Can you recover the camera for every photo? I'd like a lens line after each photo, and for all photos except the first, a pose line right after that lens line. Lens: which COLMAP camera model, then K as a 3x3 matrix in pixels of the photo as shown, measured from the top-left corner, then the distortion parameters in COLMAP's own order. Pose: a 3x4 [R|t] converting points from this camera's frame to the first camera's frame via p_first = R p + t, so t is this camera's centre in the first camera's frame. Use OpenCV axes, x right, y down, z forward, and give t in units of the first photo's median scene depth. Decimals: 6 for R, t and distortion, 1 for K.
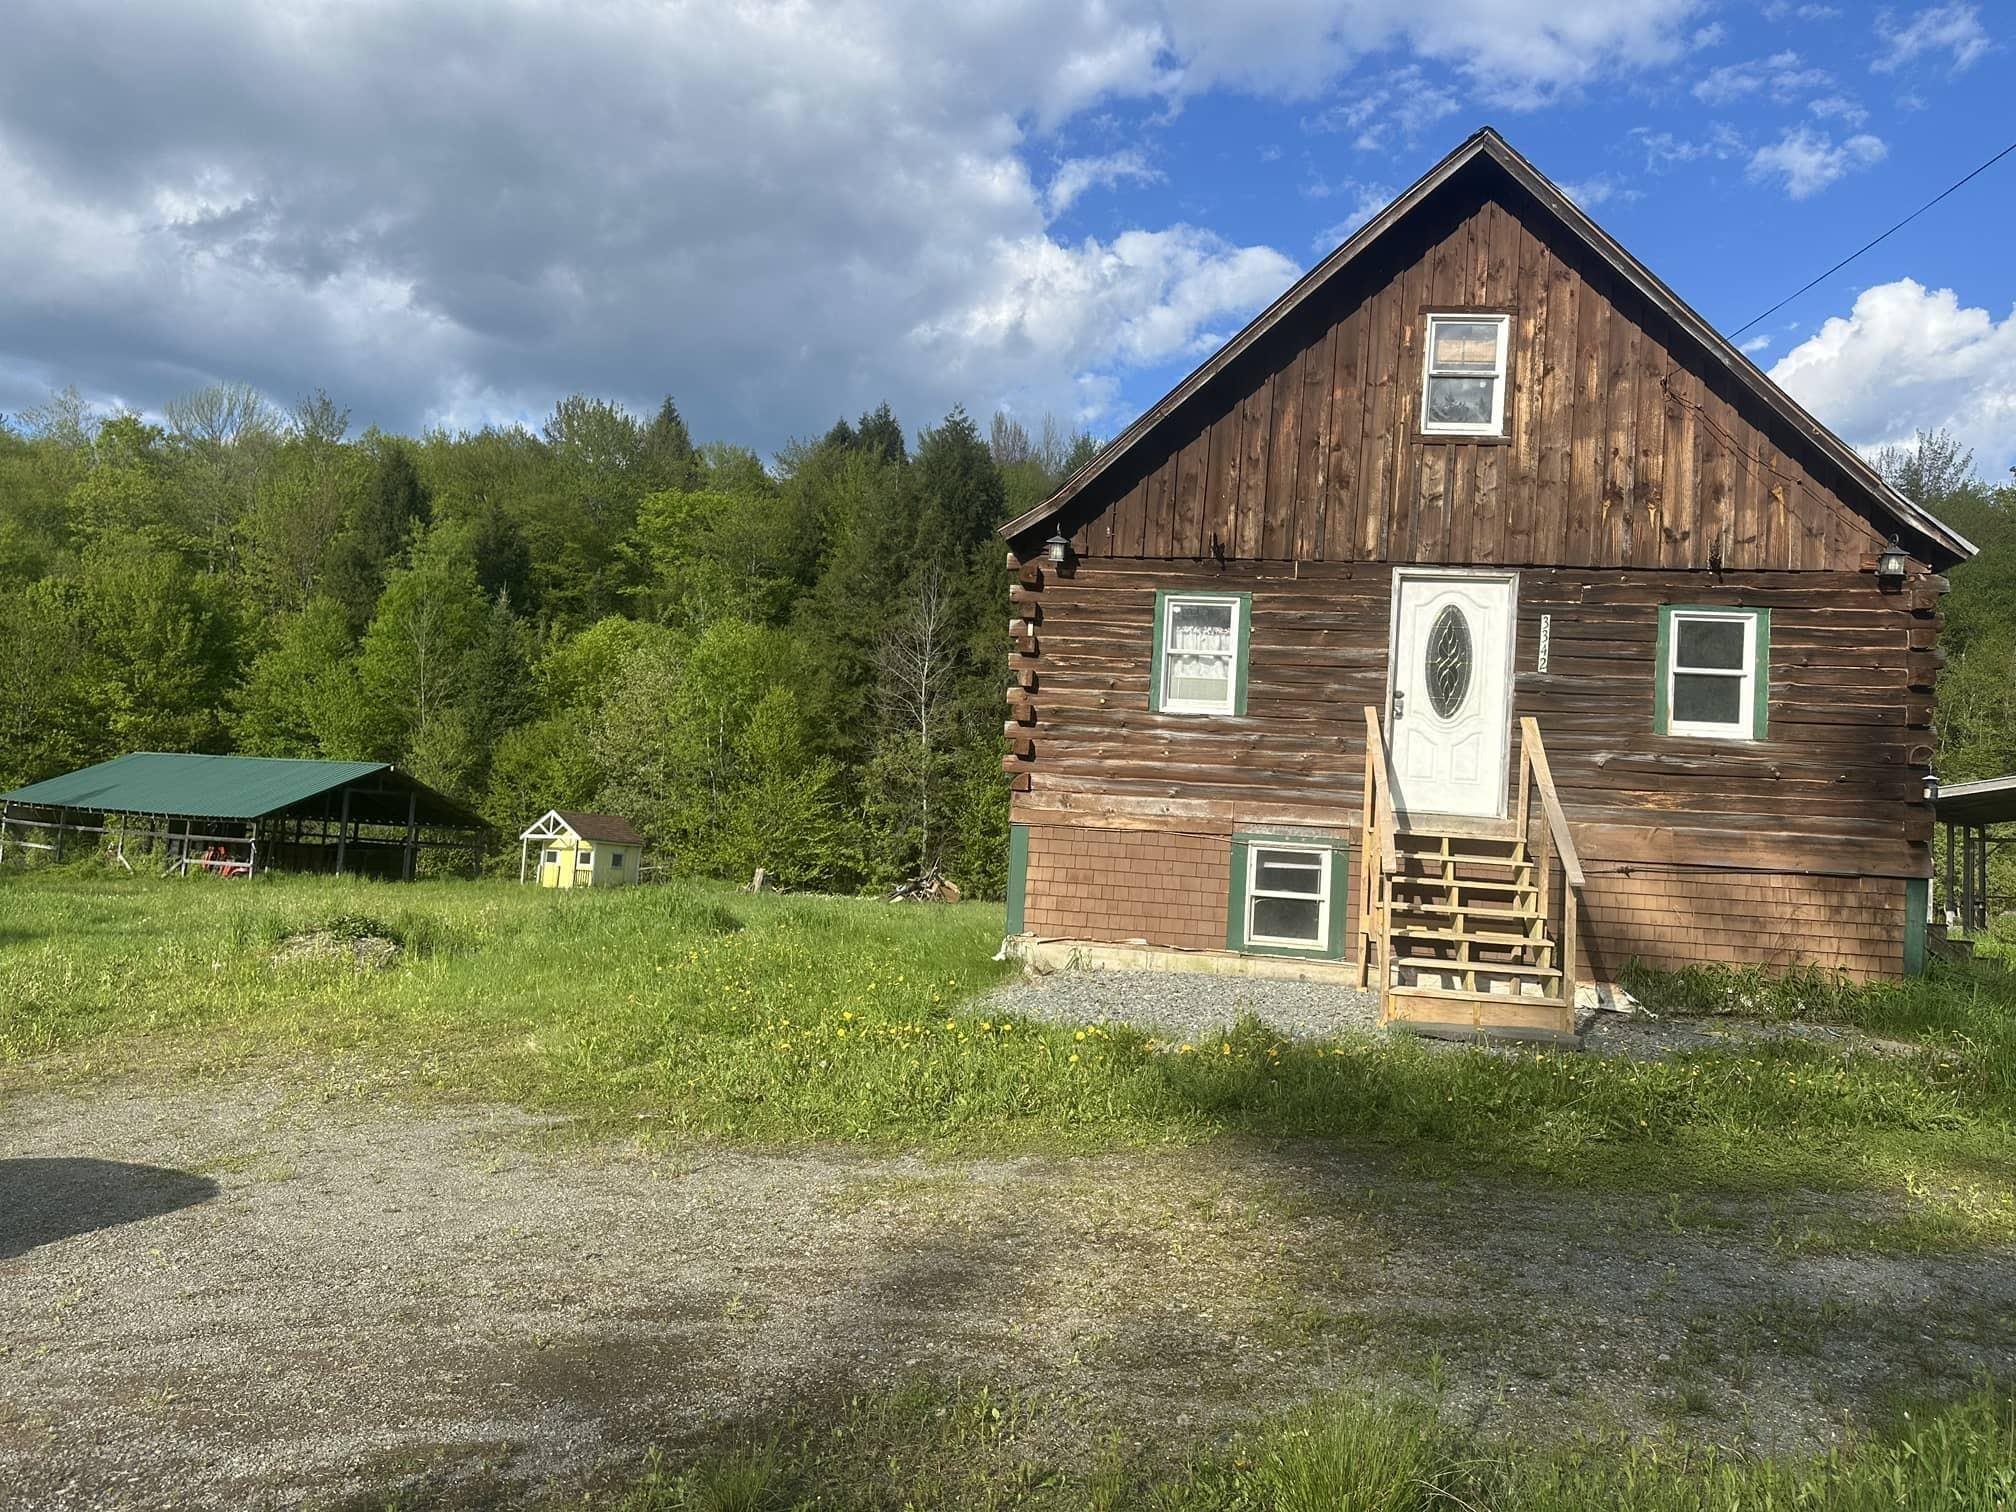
lens RADIAL K [[1421.7, 0, 1008.0], [0, 1421.7, 756.0], [0, 0, 1]] dist [0.007541, 0.000910]
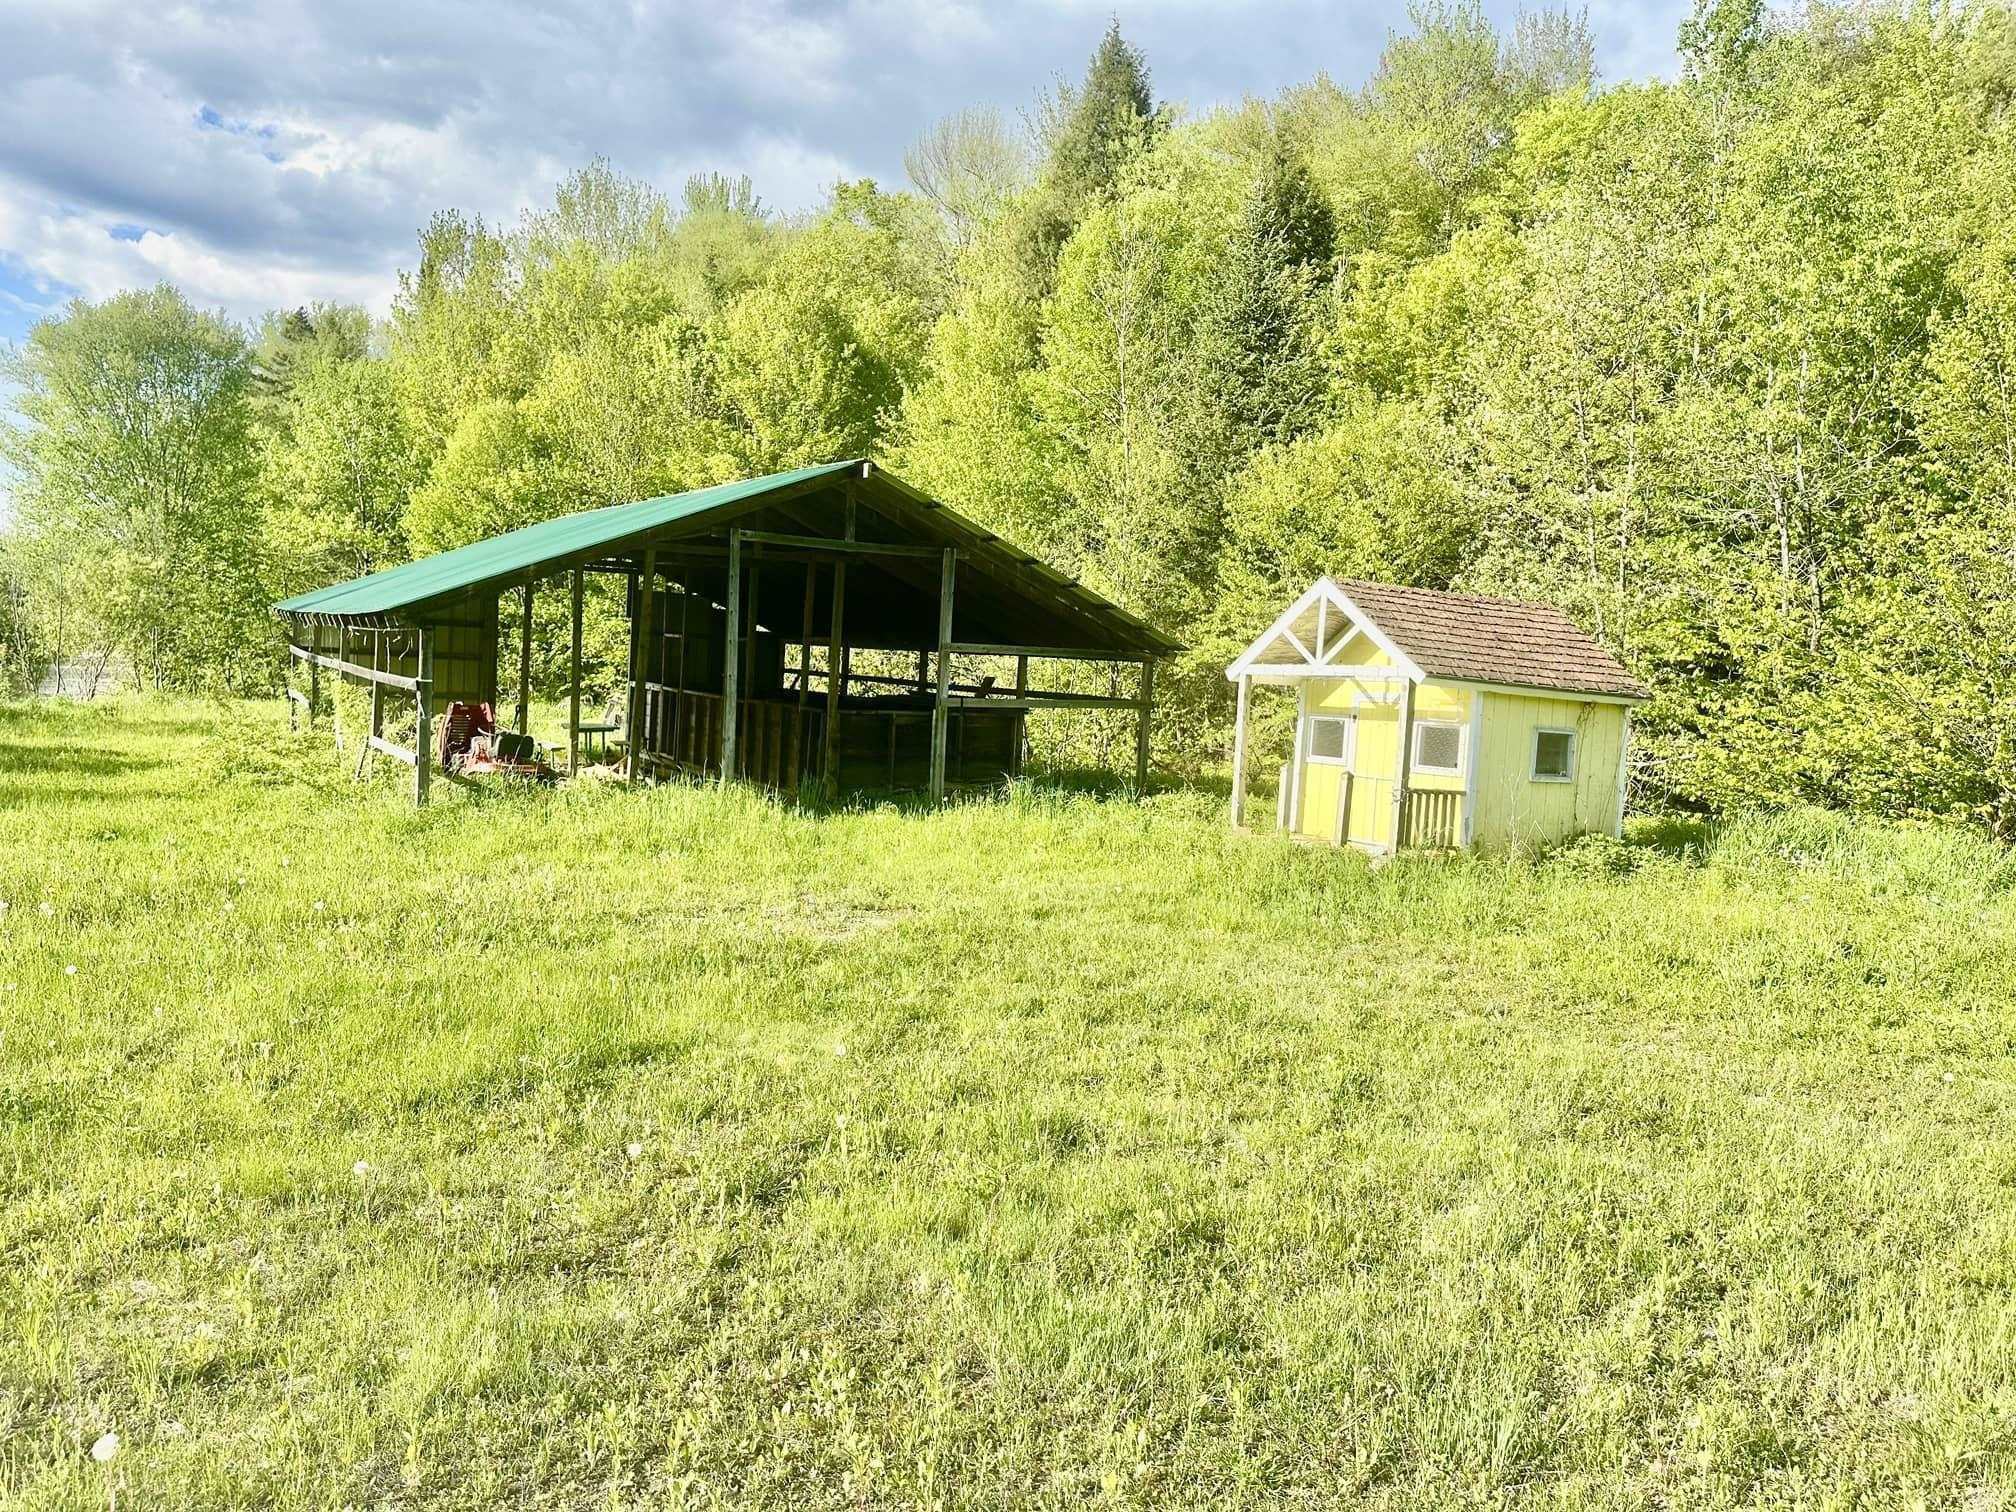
lens RADIAL K [[1421.7, 0, 1008.0], [0, 1421.7, 756.0], [0, 0, 1]] dist [0.007541, 0.000910]
pose [[0.842654, 0.025971, -0.537828, -0.197898], [0.027624, 0.995436, 0.091349, 0.041420], [0.537746, -0.091833, 0.838091, 0.653073]]
